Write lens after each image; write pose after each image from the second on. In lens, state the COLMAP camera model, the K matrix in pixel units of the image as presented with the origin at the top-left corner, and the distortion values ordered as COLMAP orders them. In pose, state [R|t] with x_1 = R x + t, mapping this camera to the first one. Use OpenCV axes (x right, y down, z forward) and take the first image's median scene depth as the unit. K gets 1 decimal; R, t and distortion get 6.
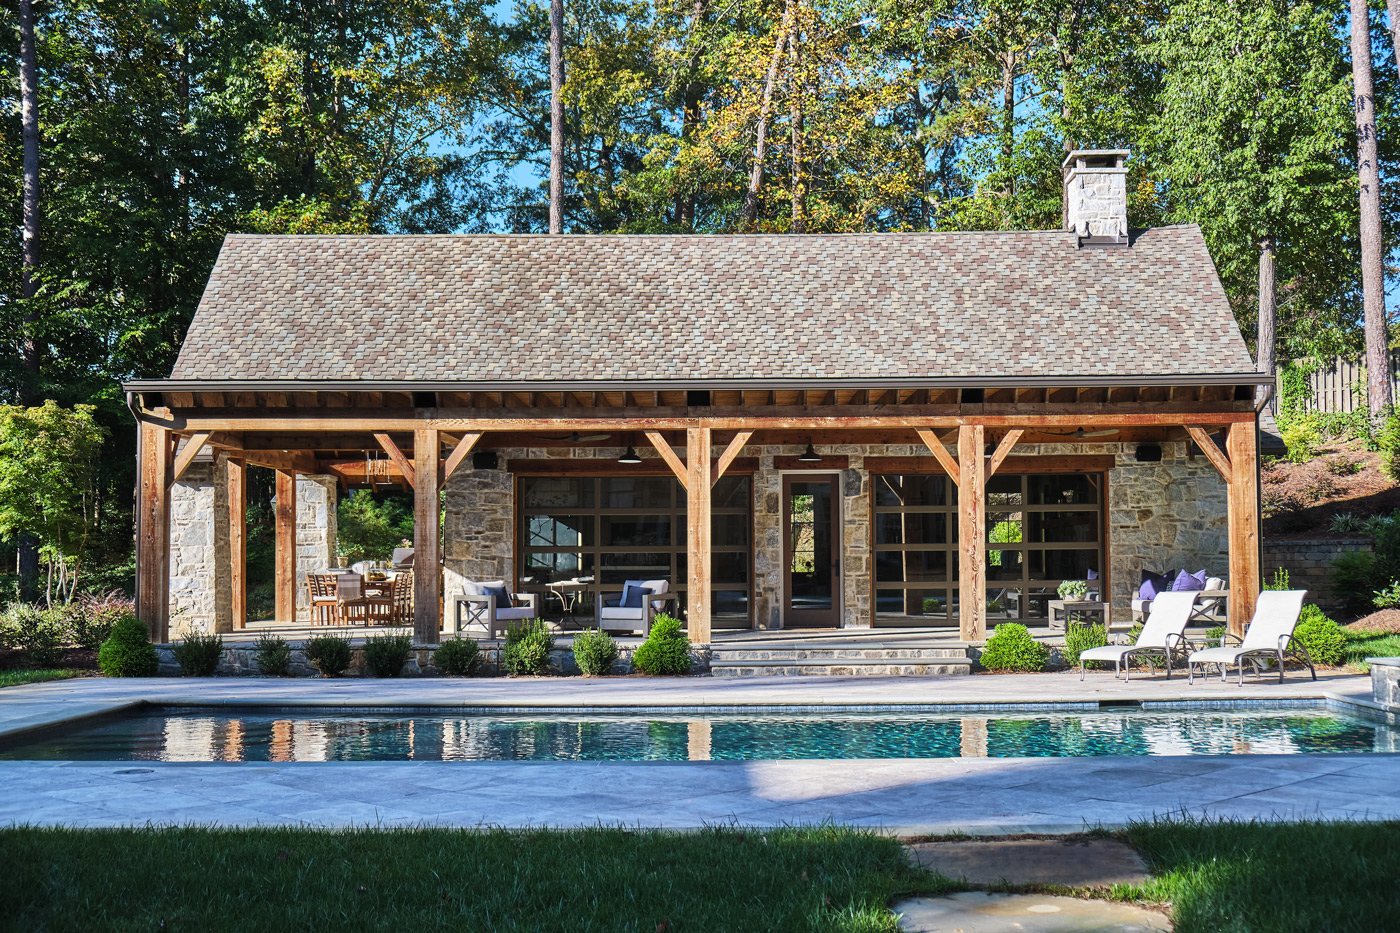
lens RADIAL K [[1731.9, 0, 700.0], [0, 1731.9, 466.5], [0, 0, 1]] dist [-0.057286, 0.207171]
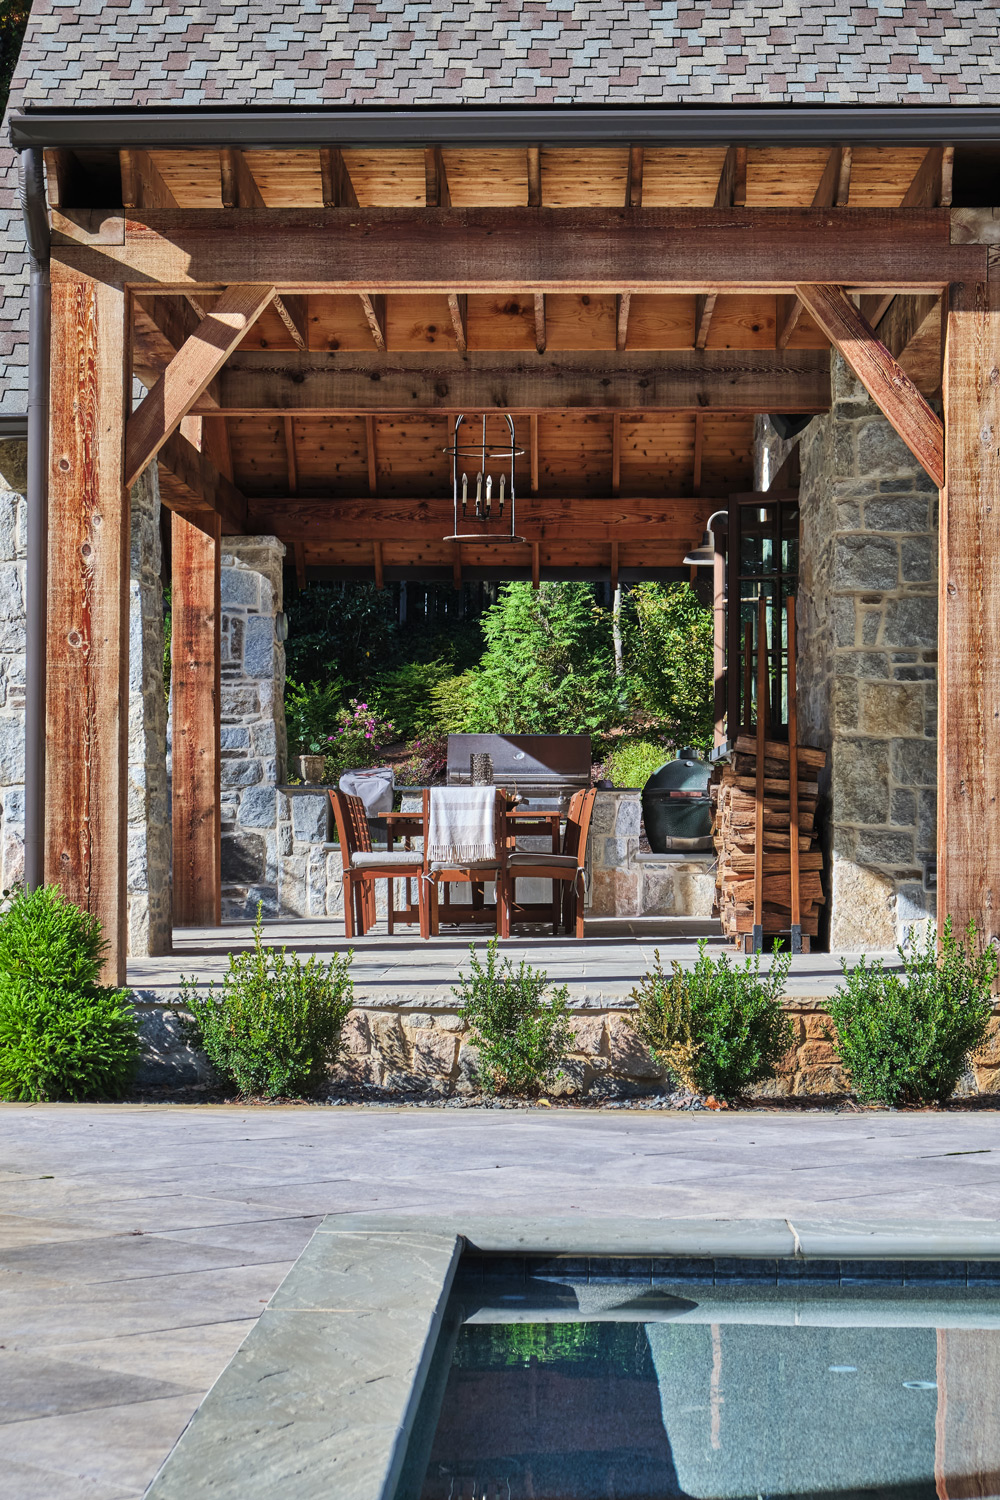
lens RADIAL K [[3620.7, 0, 500.0], [0, 3620.7, 750.0], [0, 0, 1]] dist [0.005228, -0.078795]
pose [[0.998240, 0.005413, -0.059049, -0.152736], [-0.003145, 0.999256, 0.038430, 0.026571], [0.059213, -0.038176, 0.997515, 0.271798]]
